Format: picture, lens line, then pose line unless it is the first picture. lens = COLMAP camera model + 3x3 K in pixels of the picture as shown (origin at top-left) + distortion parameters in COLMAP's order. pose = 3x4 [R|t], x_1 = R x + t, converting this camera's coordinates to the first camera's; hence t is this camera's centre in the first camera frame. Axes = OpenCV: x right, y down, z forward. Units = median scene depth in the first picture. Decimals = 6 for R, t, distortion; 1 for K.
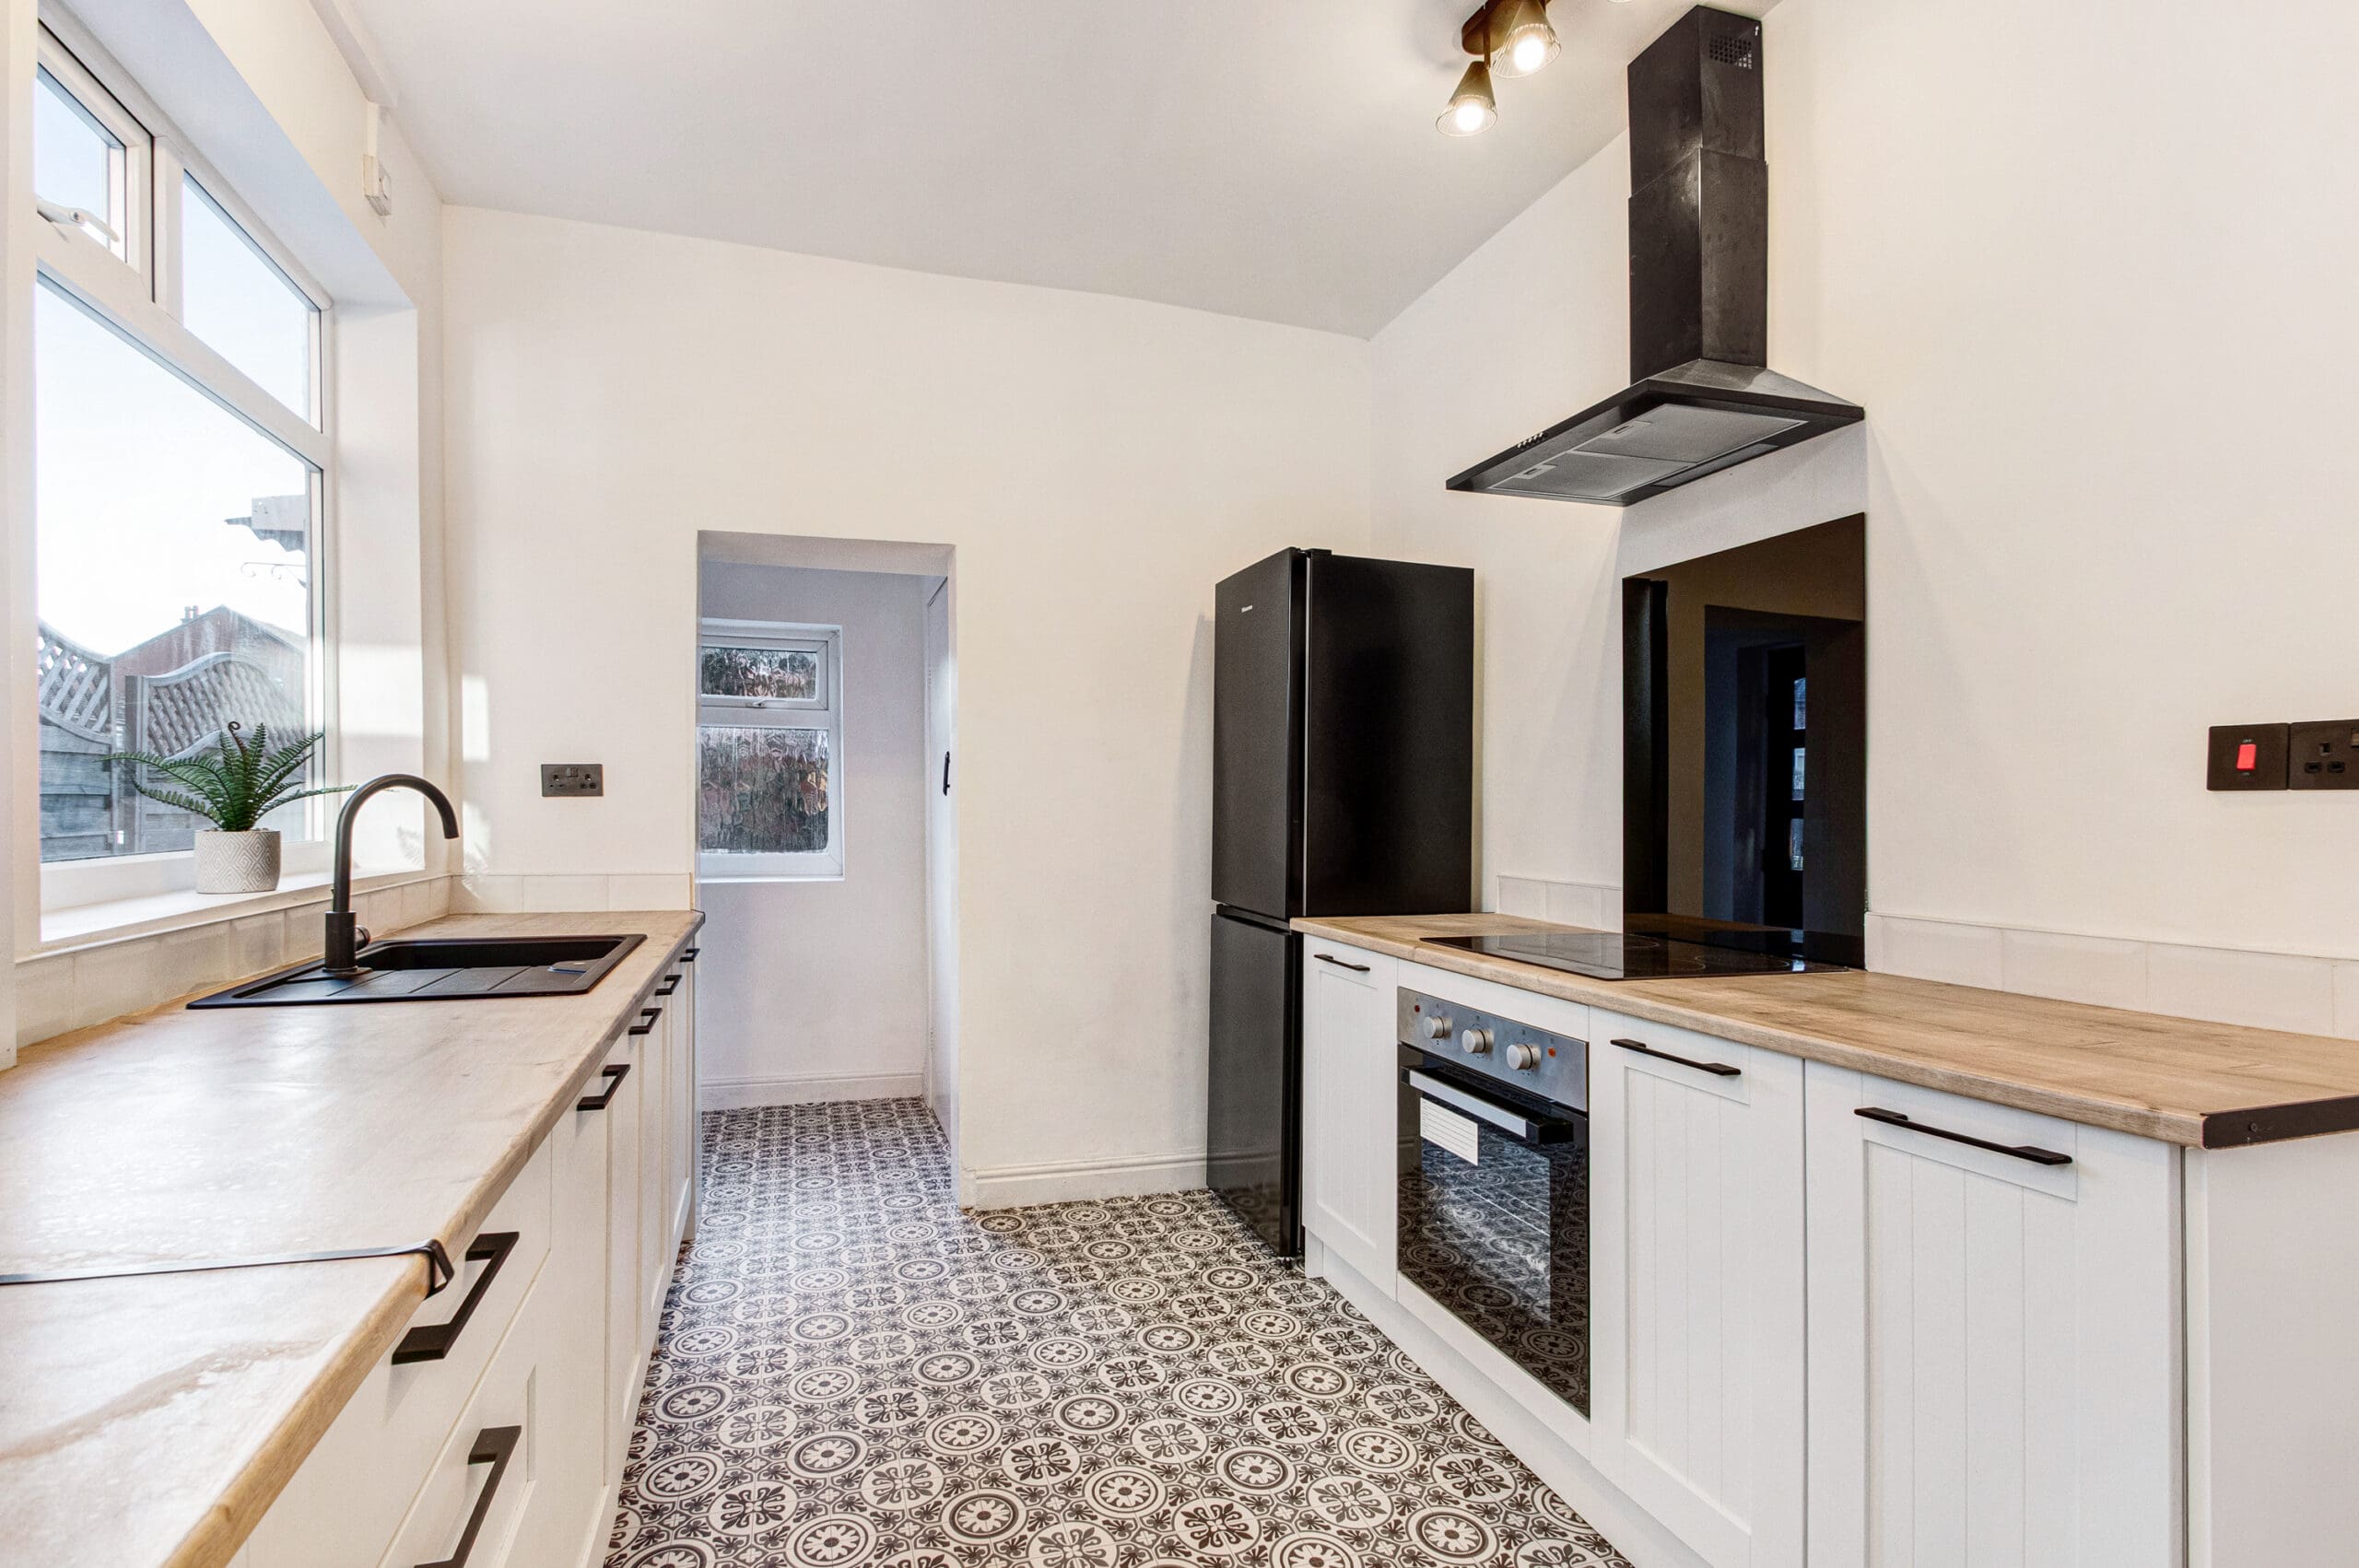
lens RADIAL K [[1111.8, 0, 1136.4], [0, 1111.8, 779.6], [0, 0, 1]] dist [0.039135, -0.027748]
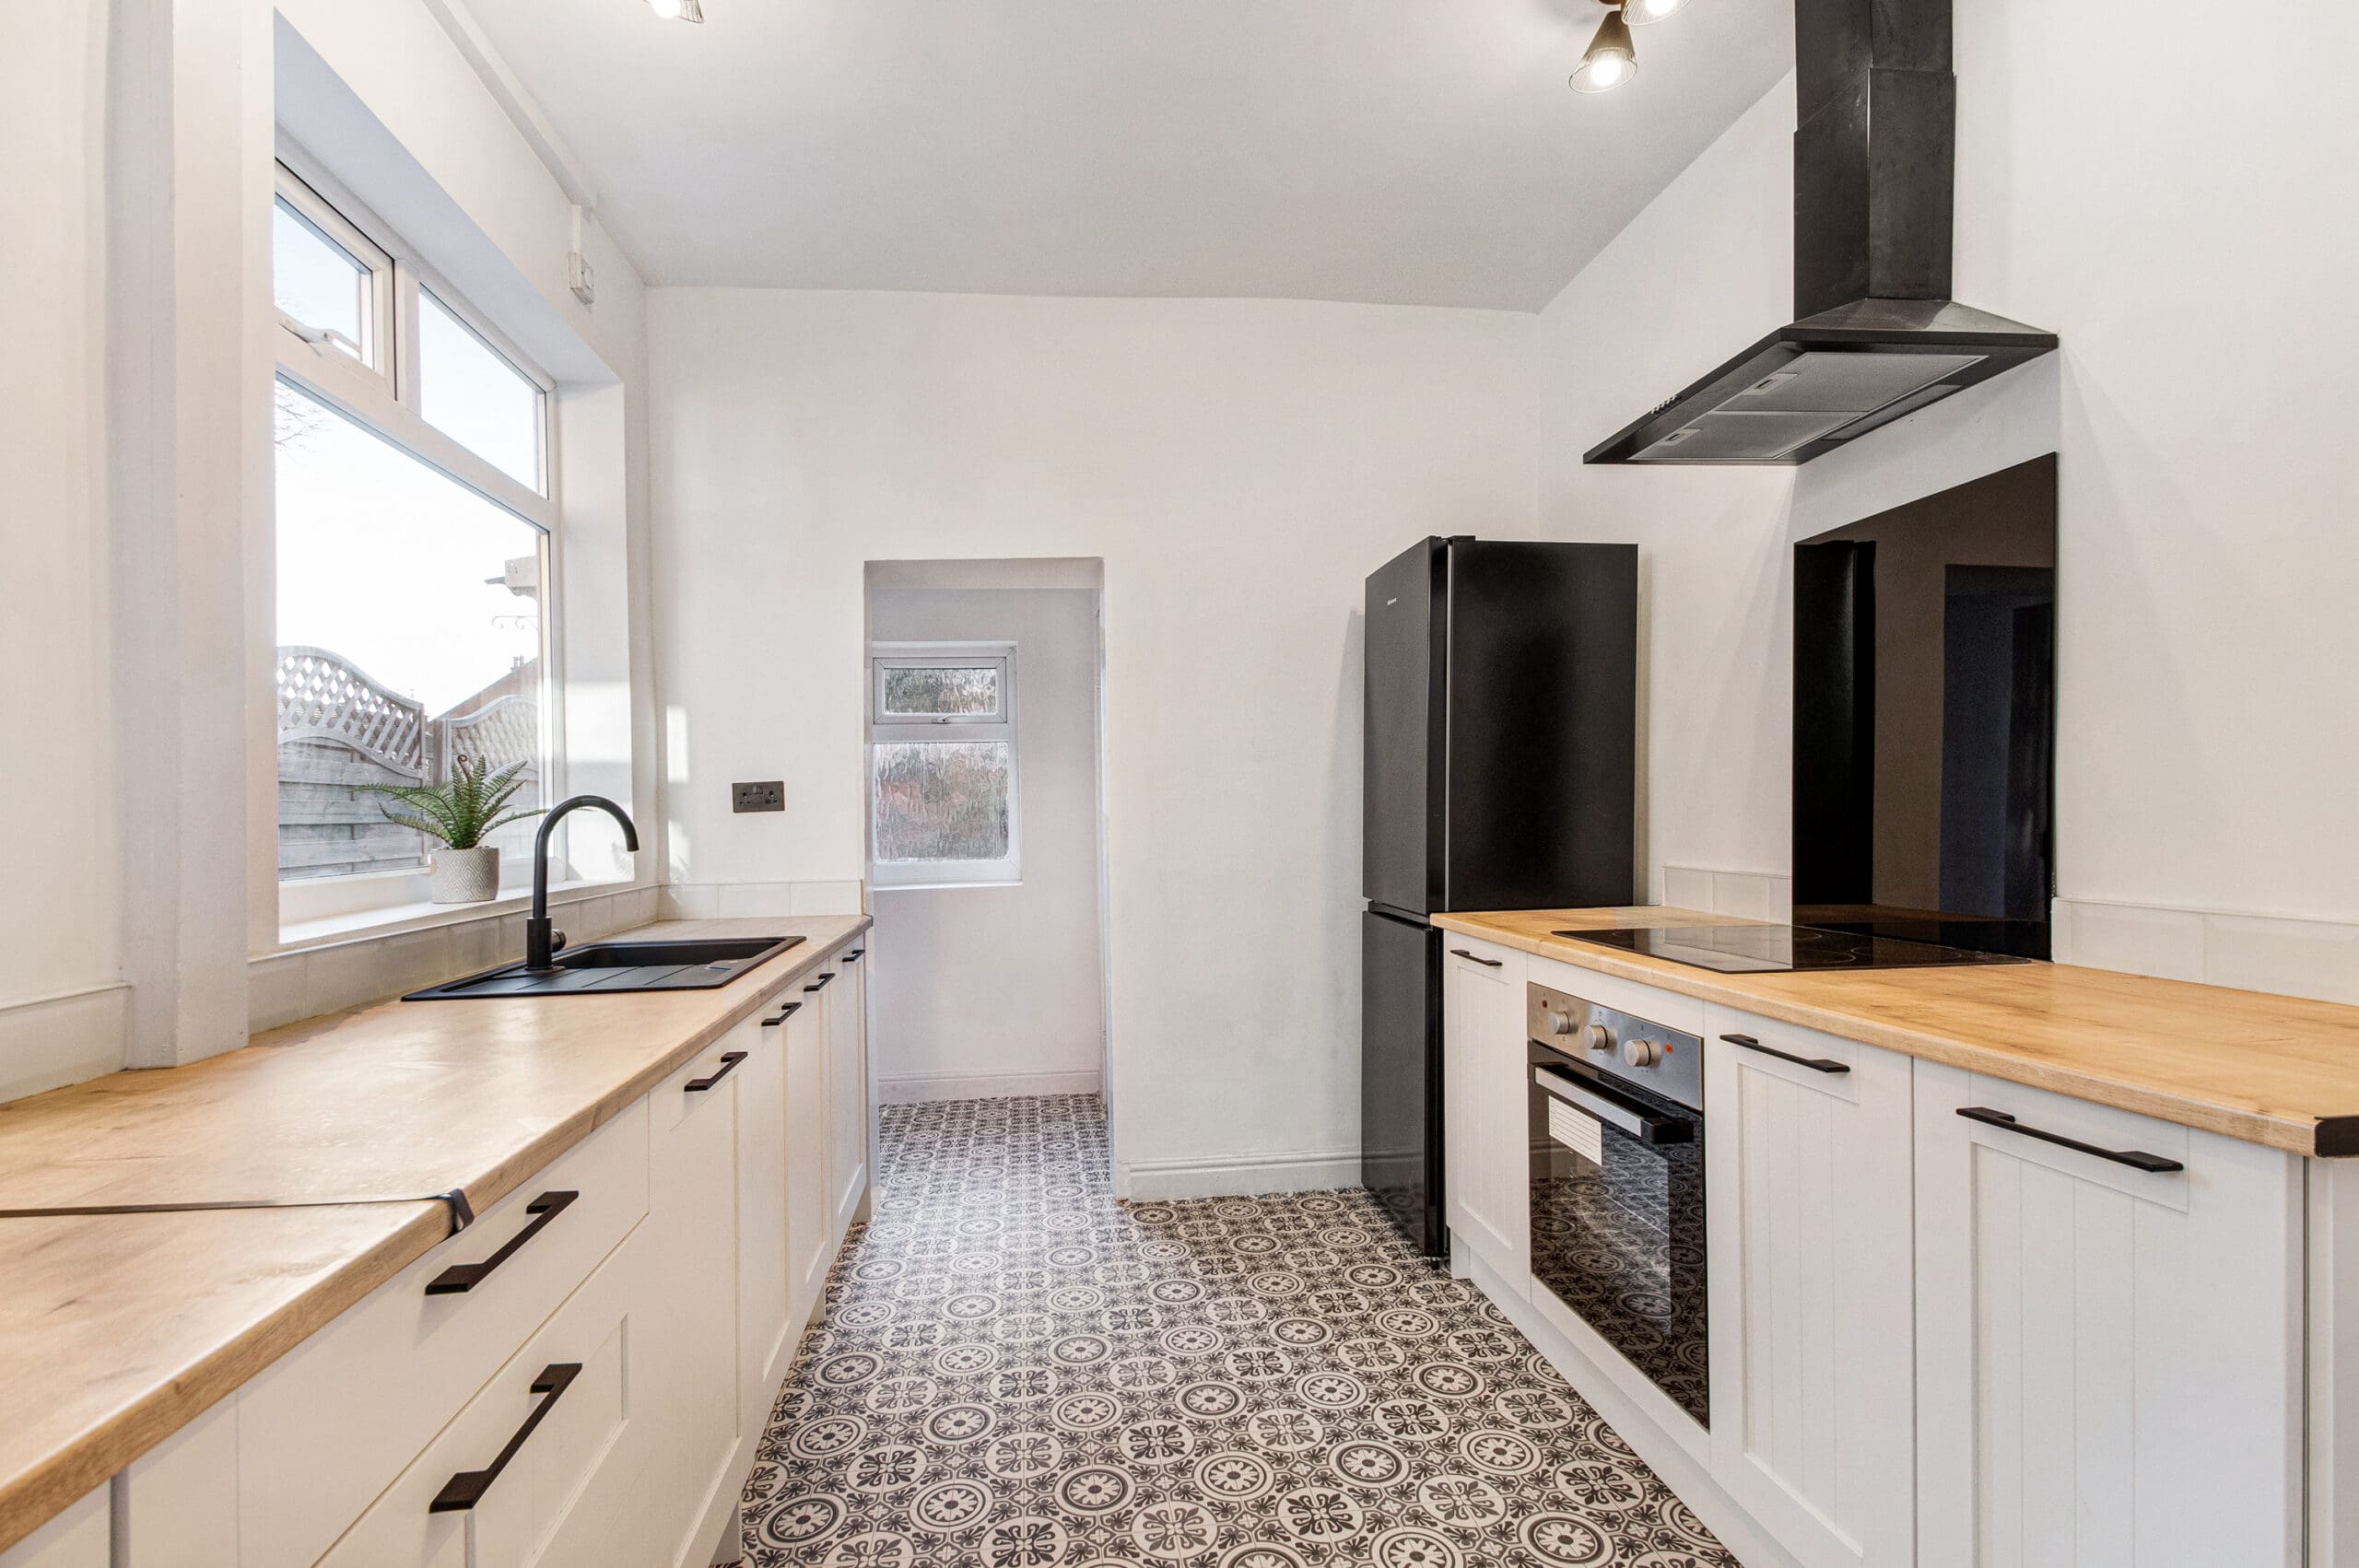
lens RADIAL K [[1117.8, 0, 1179.5], [0, 1117.8, 784.0], [0, 0, 1]] dist [0.021337, 0.000301]
pose [[0.986016, -0.036348, -0.162639, 0.102312], [0.036999, 0.999315, 0.000978, 0.001080], [0.162493, -0.006982, 0.986685, -0.011761]]
